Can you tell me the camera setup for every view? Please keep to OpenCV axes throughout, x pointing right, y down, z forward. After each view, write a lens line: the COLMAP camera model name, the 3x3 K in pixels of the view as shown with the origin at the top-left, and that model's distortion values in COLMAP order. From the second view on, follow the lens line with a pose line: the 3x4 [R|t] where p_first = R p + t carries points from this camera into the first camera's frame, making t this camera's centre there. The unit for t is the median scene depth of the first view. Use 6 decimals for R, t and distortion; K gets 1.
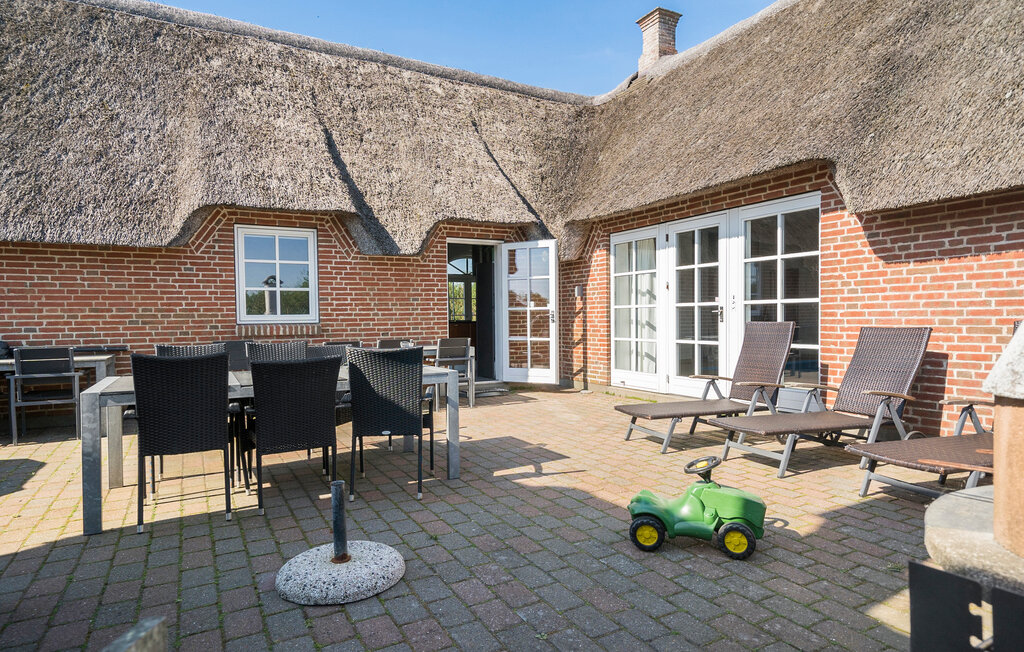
lens RADIAL K [[573.8, 0, 514.5], [0, 573.8, 320.8], [0, 0, 1]] dist [0.003531, 0.000187]
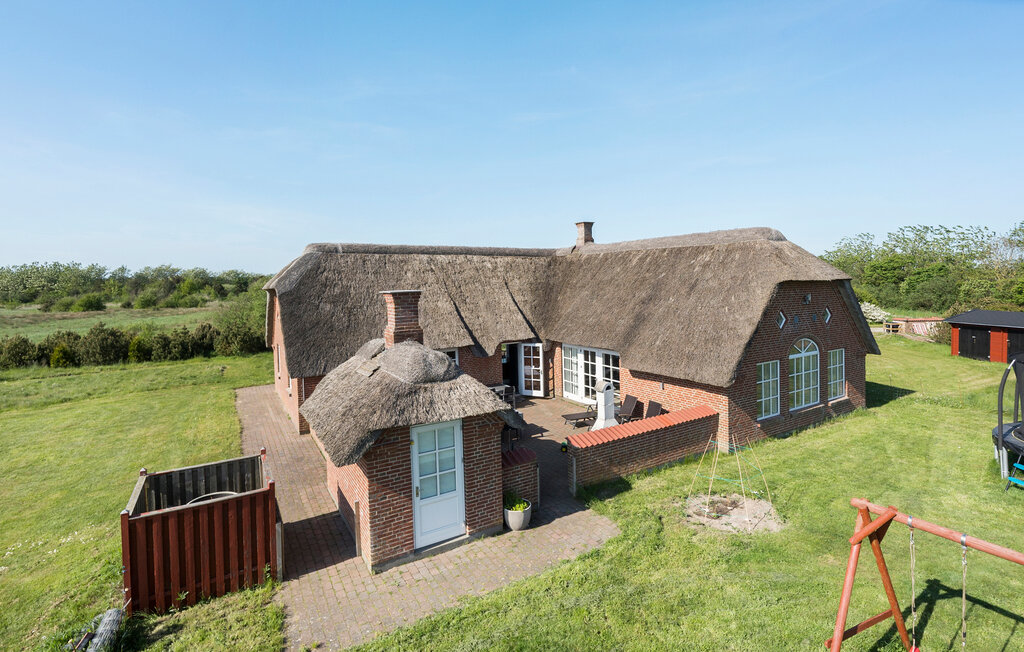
lens RADIAL K [[481.5, 0, 518.6], [0, 481.5, 297.1], [0, 0, 1]] dist [-0.014335, -0.000087]
pose [[0.998678, -0.018930, 0.047796, -0.142190], [0.017231, 0.999214, 0.035694, -0.442440], [-0.048434, -0.034823, 0.998219, -1.241251]]
